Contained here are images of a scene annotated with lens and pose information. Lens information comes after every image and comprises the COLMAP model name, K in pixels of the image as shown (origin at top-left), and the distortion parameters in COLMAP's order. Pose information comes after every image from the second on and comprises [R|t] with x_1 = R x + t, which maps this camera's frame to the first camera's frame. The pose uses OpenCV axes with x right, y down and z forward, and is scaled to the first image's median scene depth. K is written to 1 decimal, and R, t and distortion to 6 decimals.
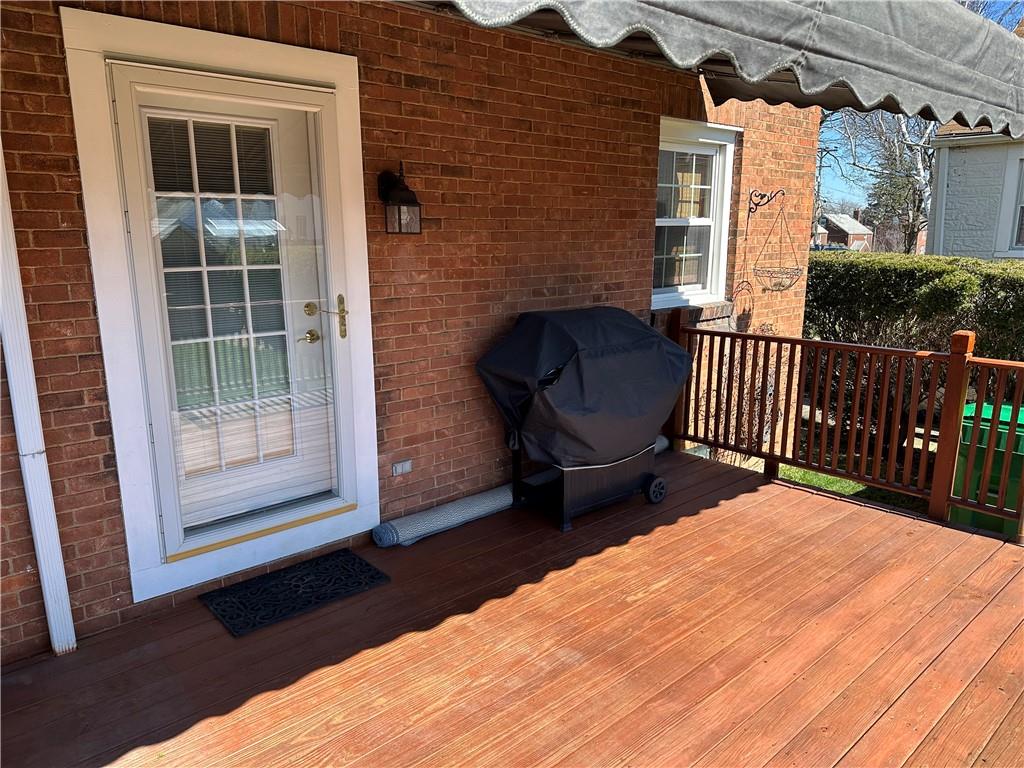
lens RADIAL K [[713.5, 0, 512.7], [0, 713.5, 390.0], [0, 0, 1]] dist [0.085766, -0.113980]
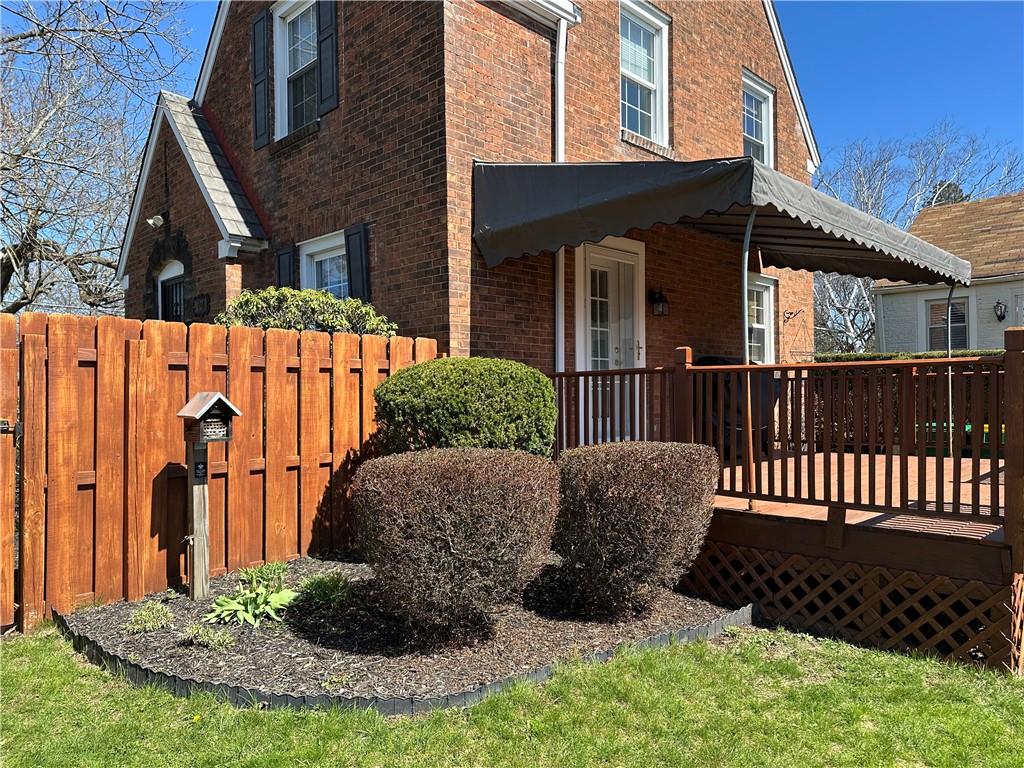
lens RADIAL K [[713.5, 0, 512.7], [0, 713.5, 390.0], [0, 0, 1]] dist [0.085766, -0.113980]
pose [[0.997630, -0.006809, 0.068468, -0.712976], [0.021945, 0.974609, -0.222834, 0.460377], [-0.065212, 0.223808, 0.972449, -1.008590]]
